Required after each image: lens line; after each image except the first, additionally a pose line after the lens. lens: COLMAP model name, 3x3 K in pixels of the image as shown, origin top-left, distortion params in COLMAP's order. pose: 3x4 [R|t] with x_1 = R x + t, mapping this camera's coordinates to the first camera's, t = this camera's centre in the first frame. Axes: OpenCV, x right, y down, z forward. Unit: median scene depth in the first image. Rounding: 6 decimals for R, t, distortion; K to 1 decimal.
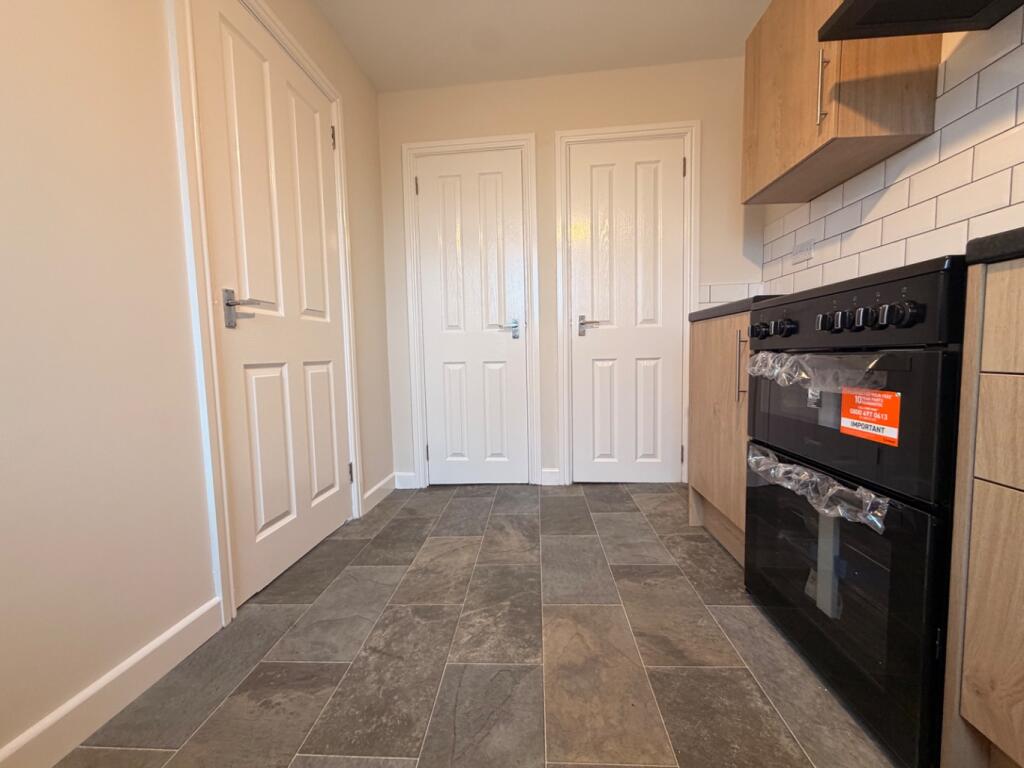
lens RADIAL K [[407.5, 0, 510.3], [0, 407.5, 382.7], [0, 0, 1]] dist [-0.001654, -0.000003]
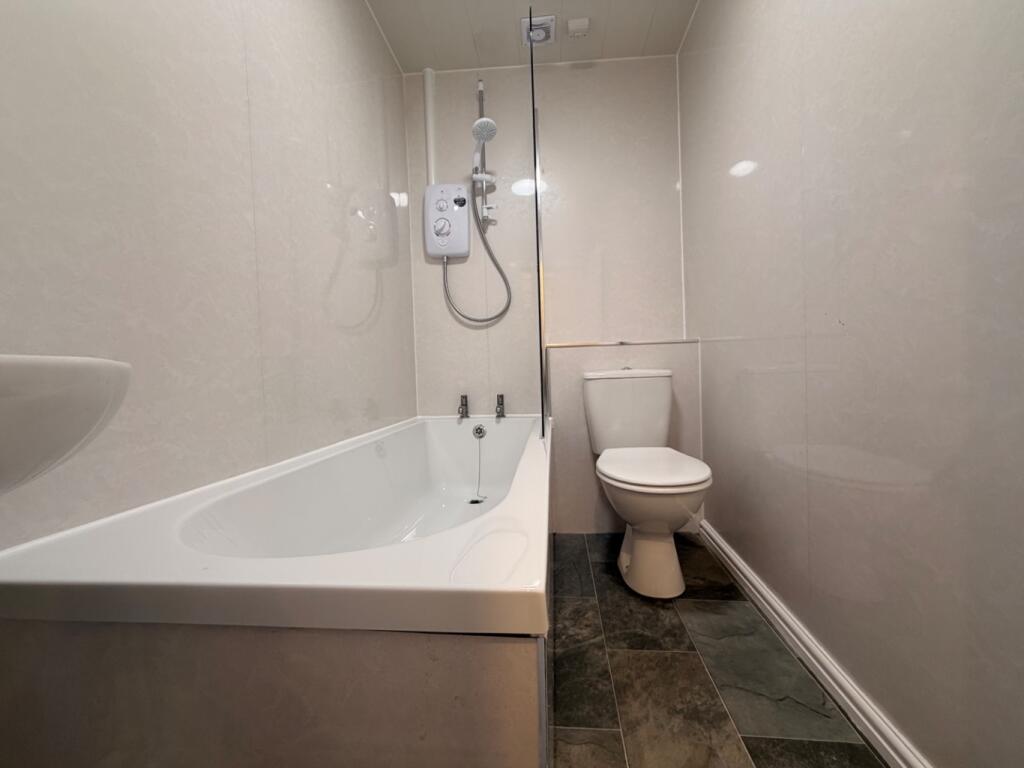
lens RADIAL K [[407.5, 0, 510.3], [0, 407.5, 382.7], [0, 0, 1]] dist [-0.001654, -0.000003]
pose [[-0.996689, 0.064804, 0.049113, 0.013048], [0.069294, 0.992963, 0.096038, -0.137499], [-0.042544, 0.099123, -0.994165, 1.970578]]
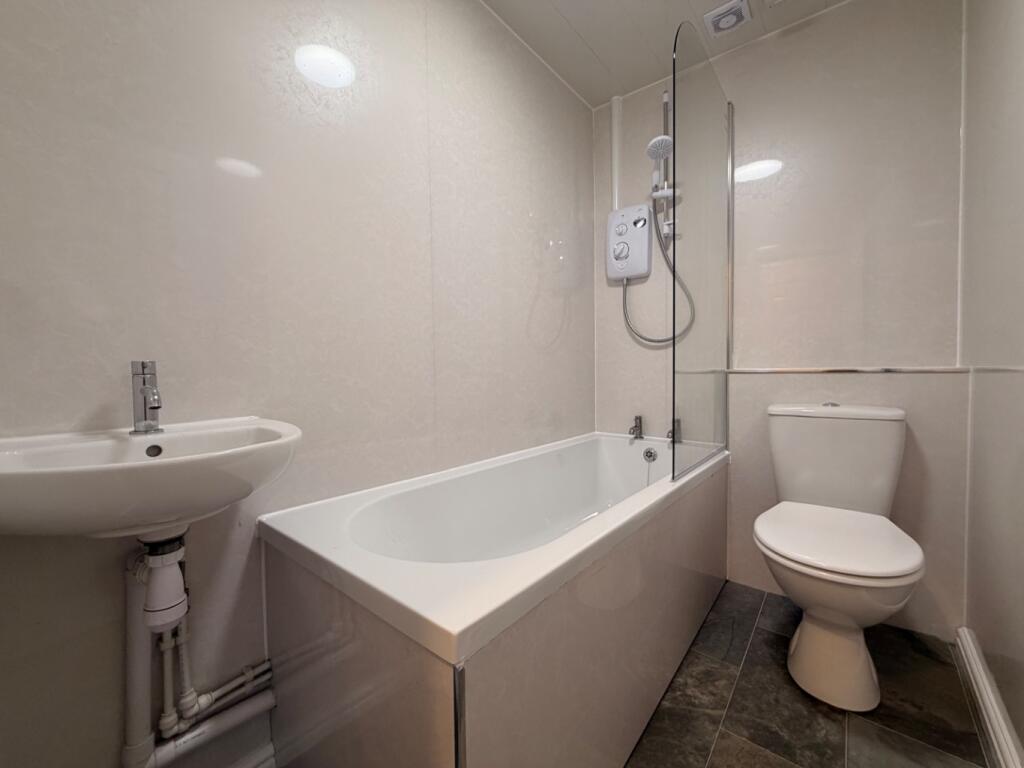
lens RADIAL K [[407.5, 0, 510.3], [0, 407.5, 382.7], [0, 0, 1]] dist [-0.001654, -0.000003]
pose [[-0.801093, 0.024735, 0.598028, -0.301551], [0.082406, 0.994189, 0.069266, -0.237293], [-0.592839, 0.104769, -0.798477, 1.956126]]
